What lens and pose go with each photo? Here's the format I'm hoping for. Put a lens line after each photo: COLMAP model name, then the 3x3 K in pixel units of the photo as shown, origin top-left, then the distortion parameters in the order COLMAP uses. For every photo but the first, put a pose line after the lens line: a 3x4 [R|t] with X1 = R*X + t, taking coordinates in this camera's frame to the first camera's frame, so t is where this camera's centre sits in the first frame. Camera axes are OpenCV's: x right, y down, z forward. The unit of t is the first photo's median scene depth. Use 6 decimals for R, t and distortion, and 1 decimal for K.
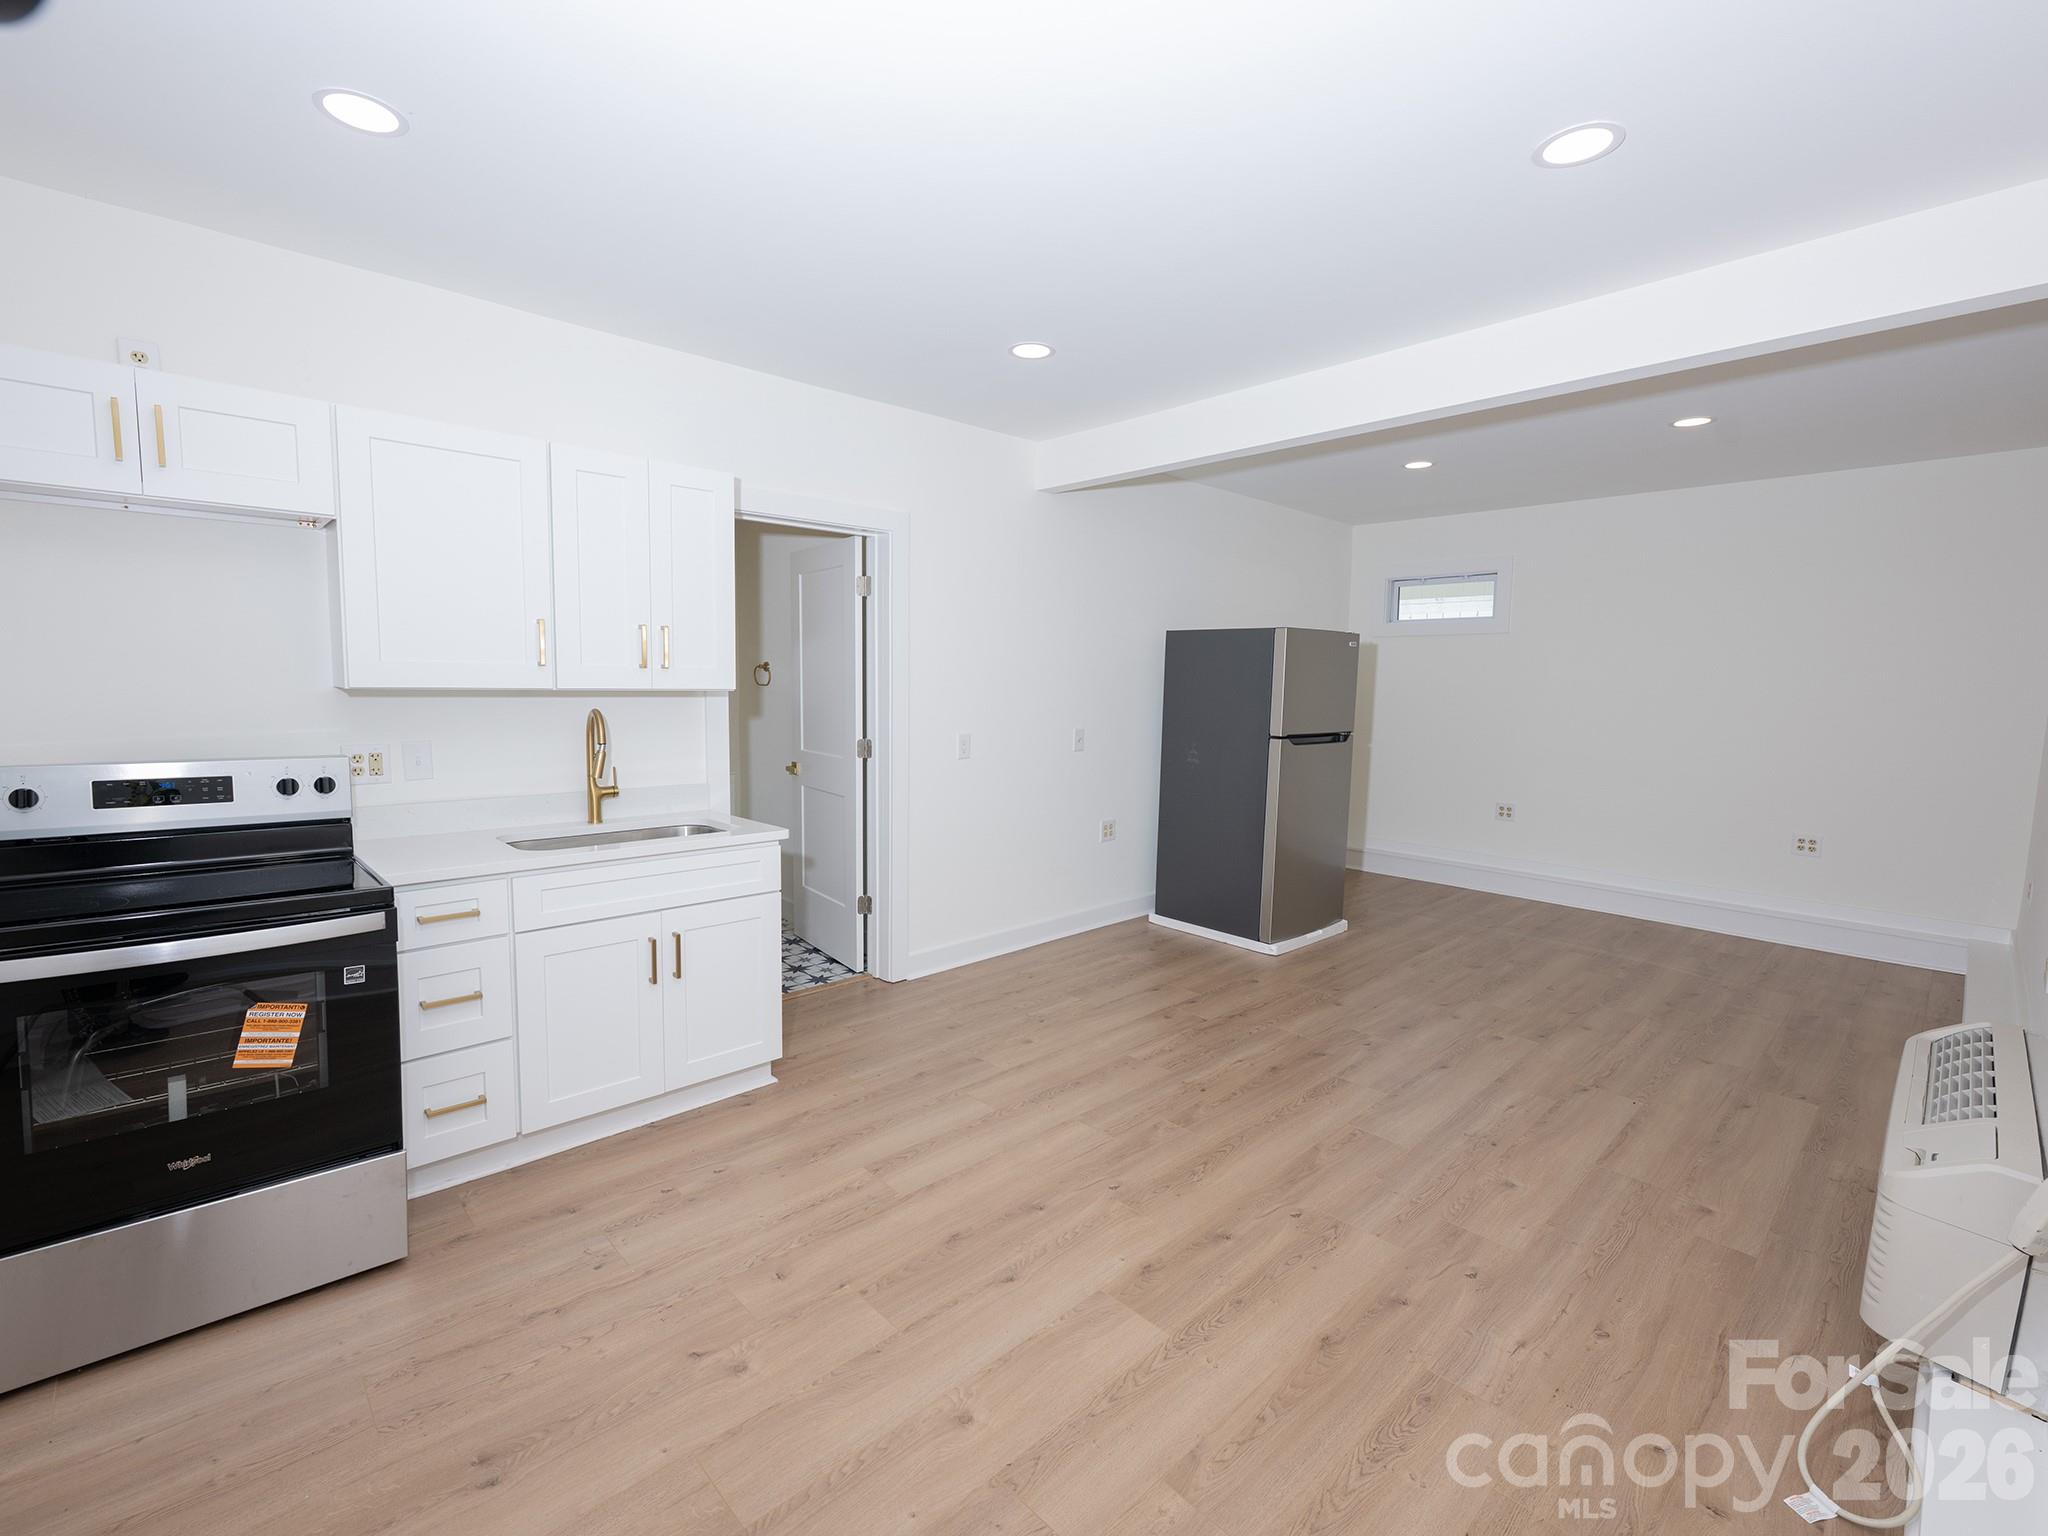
lens RADIAL K [[904.3, 0, 1024.0], [0, 904.3, 768.0], [0, 0, 1]] dist [-0.000892, -0.000451]
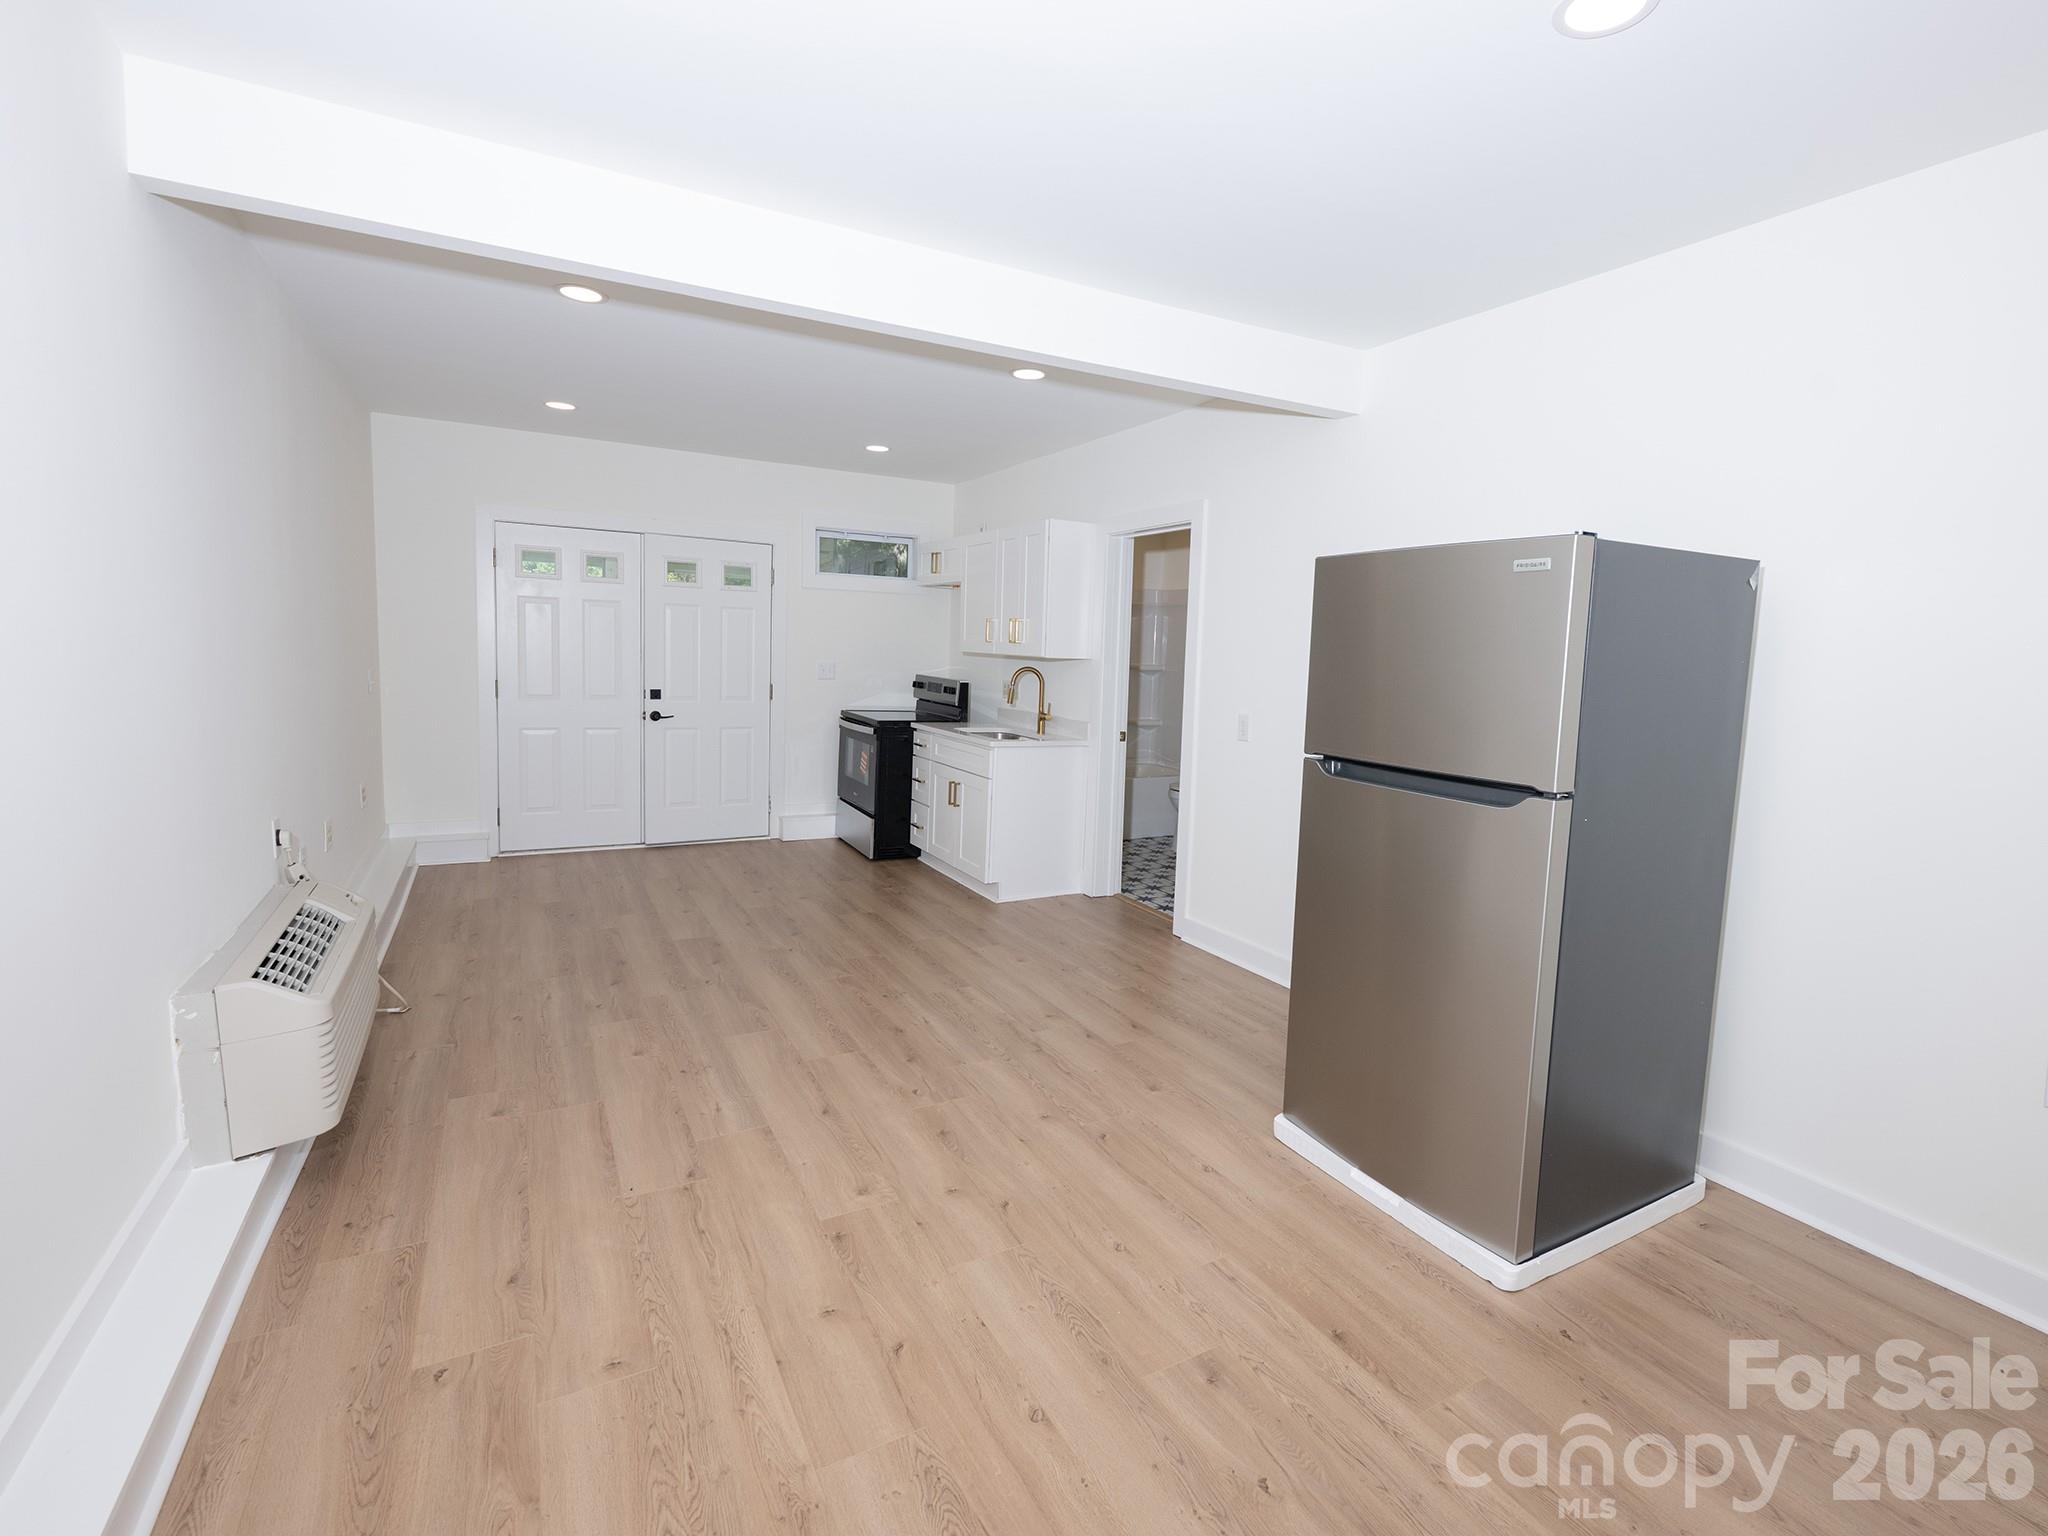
lens RADIAL K [[904.3, 0, 1024.0], [0, 904.3, 768.0], [0, 0, 1]] dist [-0.000892, -0.000451]
pose [[-0.236700, 0.106410, -0.965738, 1.296490], [-0.135891, 0.980588, 0.141352, -0.124676], [0.962033, 0.164694, -0.217645, 1.430908]]
